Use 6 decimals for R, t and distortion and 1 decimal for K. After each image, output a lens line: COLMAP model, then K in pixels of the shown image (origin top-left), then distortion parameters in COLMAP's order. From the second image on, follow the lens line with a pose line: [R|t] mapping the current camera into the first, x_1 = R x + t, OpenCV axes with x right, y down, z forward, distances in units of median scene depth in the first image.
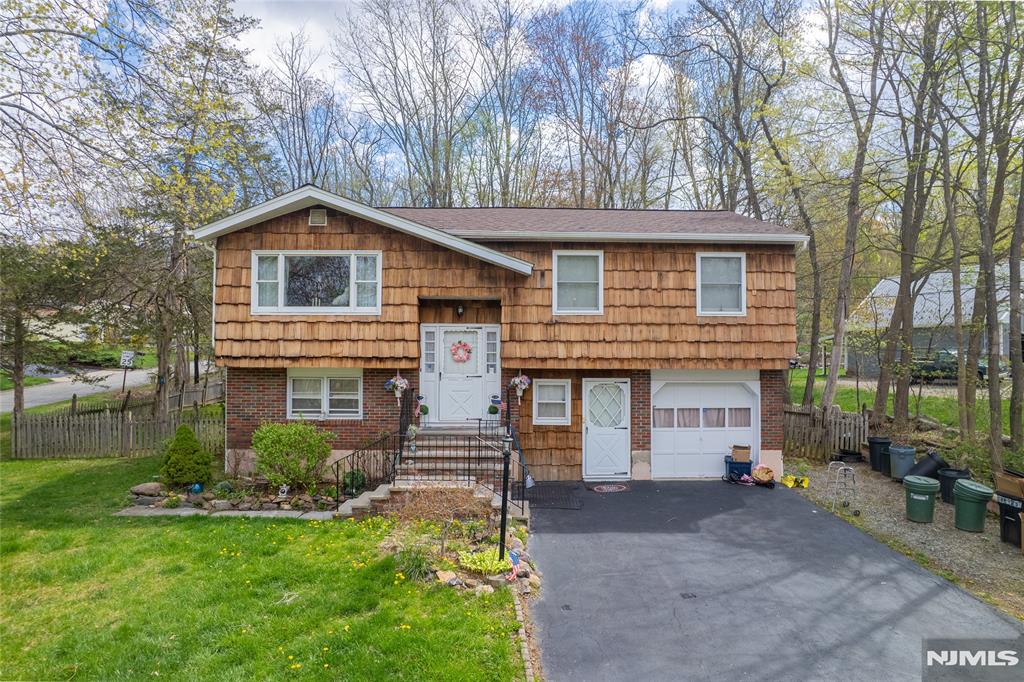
lens RADIAL K [[664.3, 0, 511.7], [0, 664.3, 354.4], [0, 0, 1]] dist [-0.071621, 0.068542]
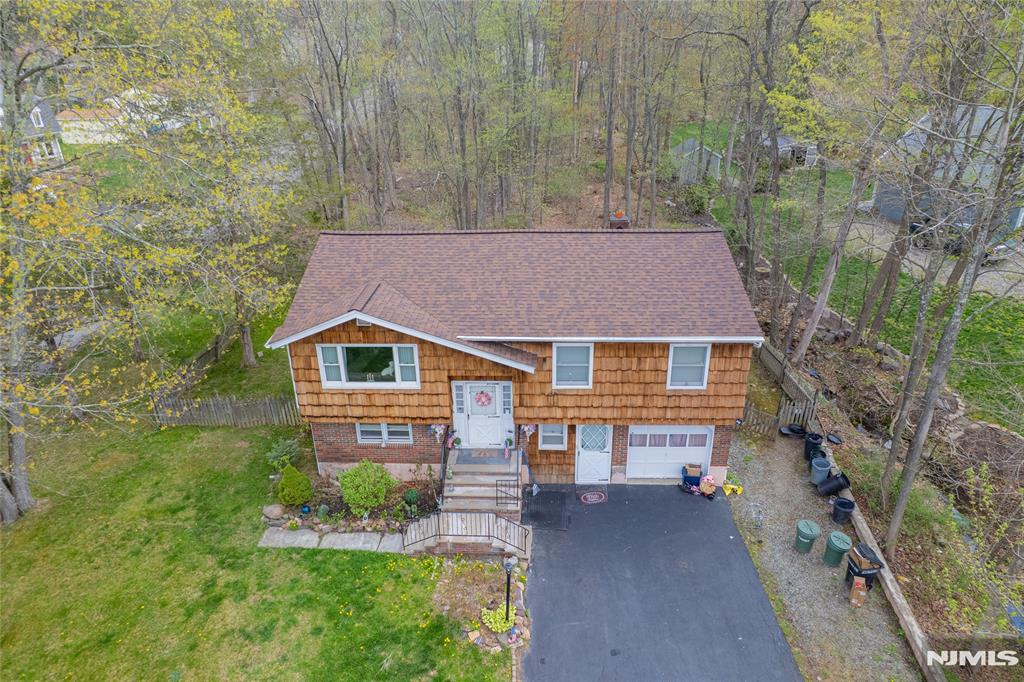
lens RADIAL K [[664.3, 0, 511.7], [0, 664.3, 354.4], [0, 0, 1]] dist [-0.071621, 0.068542]
pose [[0.997708, 0.007687, -0.067230, 0.068695], [0.022574, 0.898805, 0.437768, -0.681888], [0.063792, -0.438282, 0.896571, -0.129917]]
